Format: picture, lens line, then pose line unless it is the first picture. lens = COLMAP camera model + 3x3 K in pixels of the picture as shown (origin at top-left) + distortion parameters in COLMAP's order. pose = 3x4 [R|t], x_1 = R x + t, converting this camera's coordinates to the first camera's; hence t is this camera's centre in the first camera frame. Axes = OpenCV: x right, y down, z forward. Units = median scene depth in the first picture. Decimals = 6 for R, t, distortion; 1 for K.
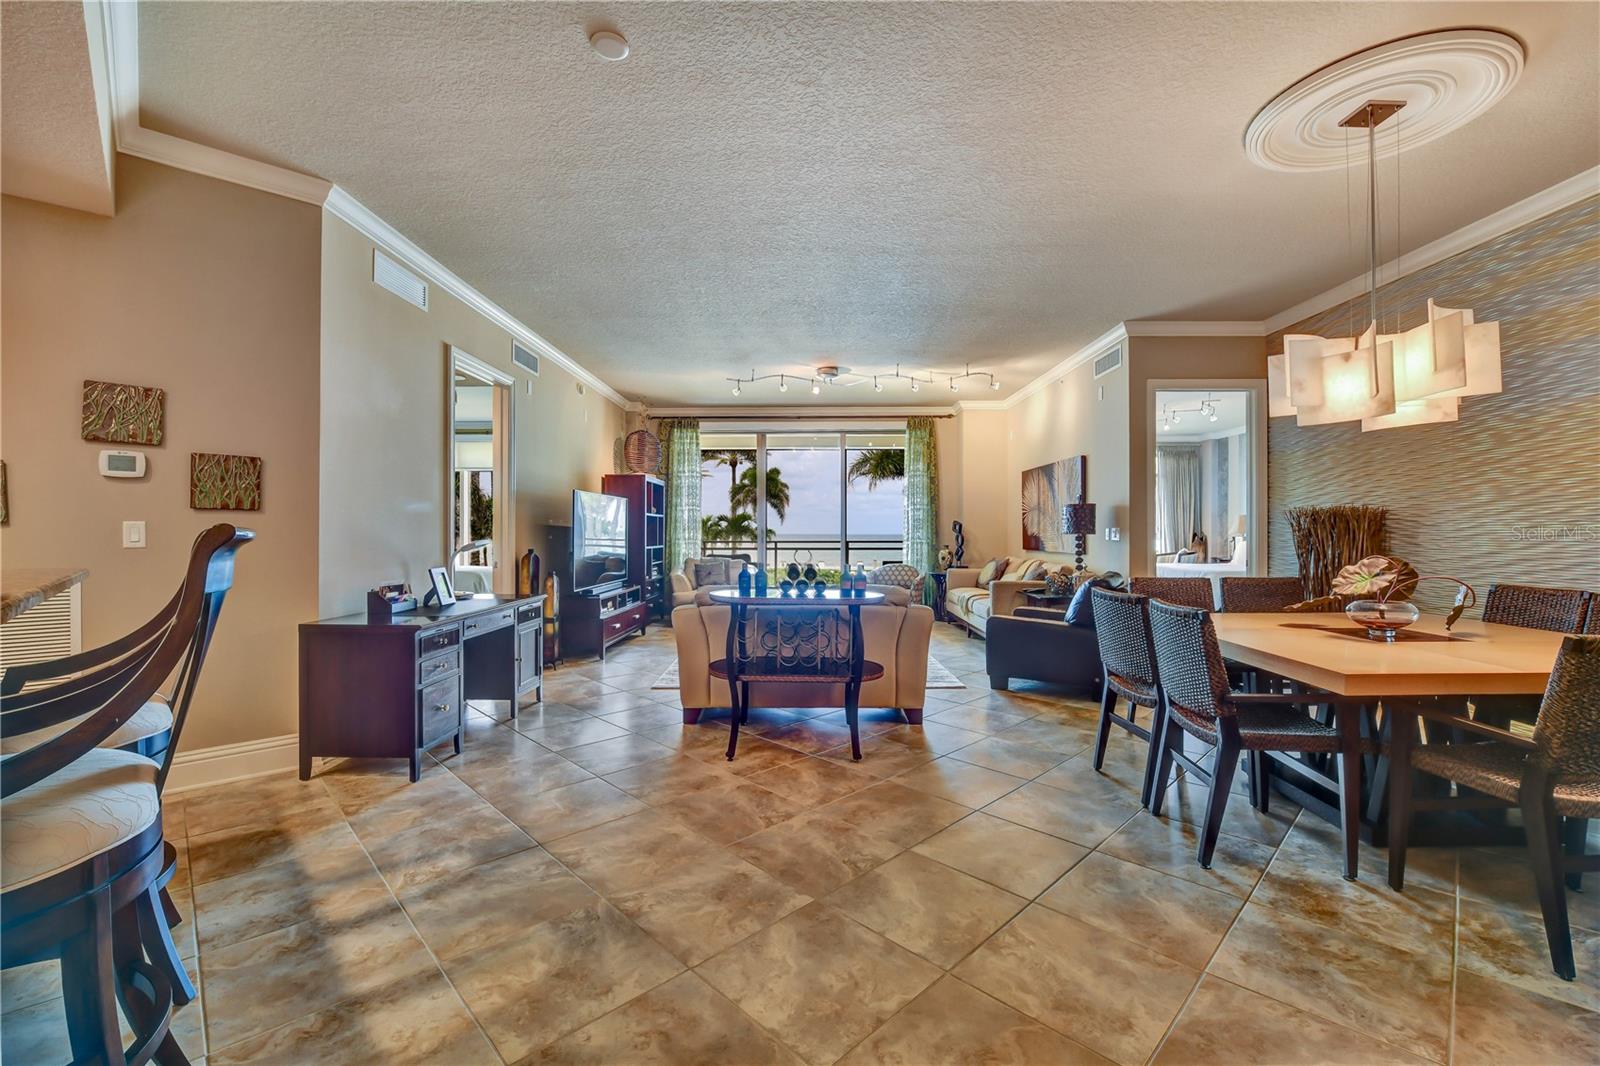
lens RADIAL K [[682.4, 0, 727.9], [0, 682.4, 529.8], [0, 0, 1]] dist [-0.031777, -0.000862]
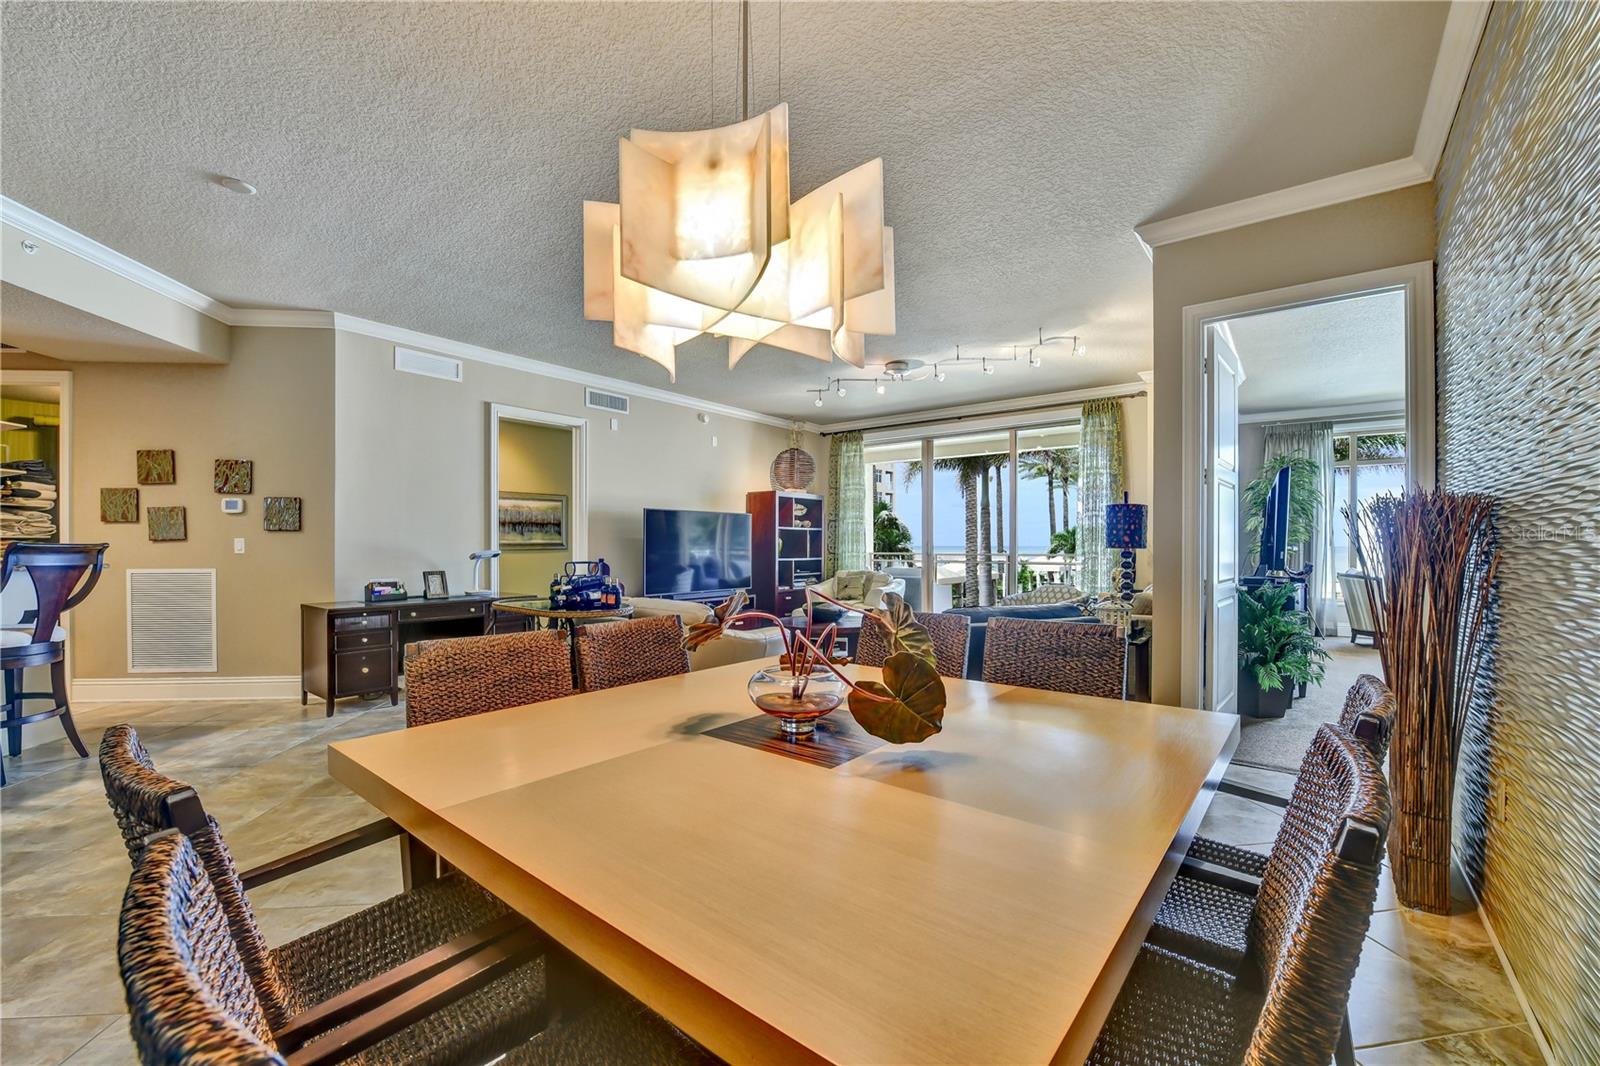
lens RADIAL K [[648.6, 0, 794.3], [0, 648.6, 542.7], [0, 0, 1]] dist [-0.009644, -0.000463]
pose [[0.812844, -0.004179, -0.582466, 0.878865], [0.003933, 0.999991, -0.001686, 0.004384], [0.582468, -0.000920, 0.812853, 0.351446]]
